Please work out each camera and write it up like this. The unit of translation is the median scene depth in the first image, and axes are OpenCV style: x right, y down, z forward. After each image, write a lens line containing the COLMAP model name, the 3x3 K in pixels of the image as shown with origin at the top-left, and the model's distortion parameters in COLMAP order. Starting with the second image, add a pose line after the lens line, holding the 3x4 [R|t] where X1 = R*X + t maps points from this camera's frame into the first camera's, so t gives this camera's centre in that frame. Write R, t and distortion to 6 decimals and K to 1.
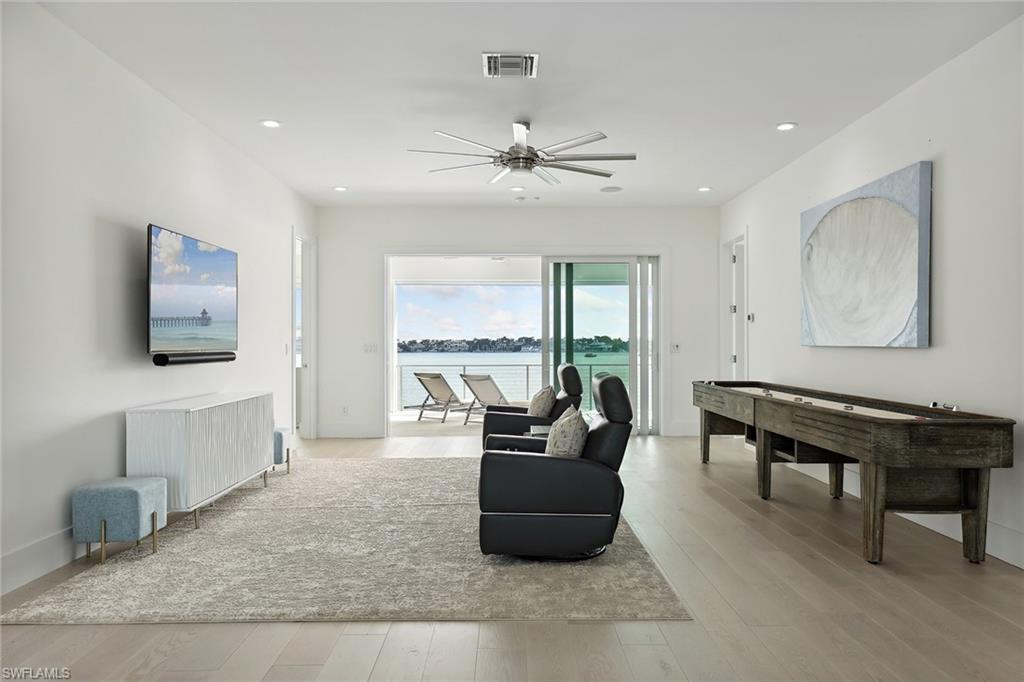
lens RADIAL K [[697.2, 0, 512.0], [0, 697.2, 341.0], [0, 0, 1]] dist [0.002085, -0.000055]
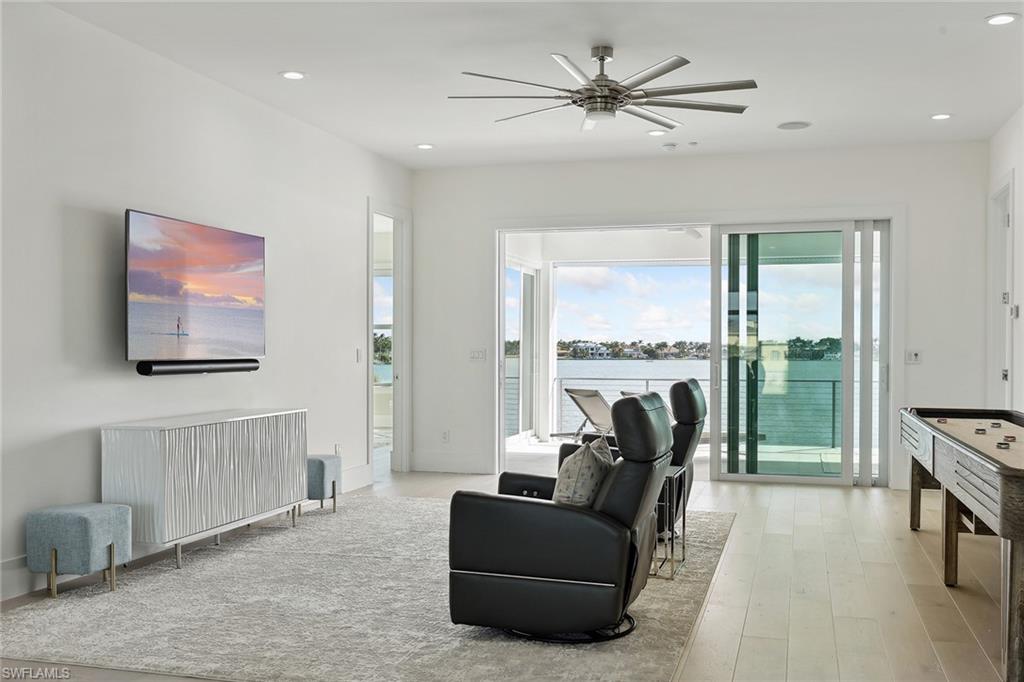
lens RADIAL K [[989.8, 0, 512.1], [0, 989.8, 358.3], [0, 0, 1]] dist [0.005203, -0.005193]
pose [[0.956740, 0.007405, -0.290851, 0.280357], [-0.002964, 0.999872, 0.015708, -0.005641], [0.290930, -0.014167, 0.956639, -0.026221]]
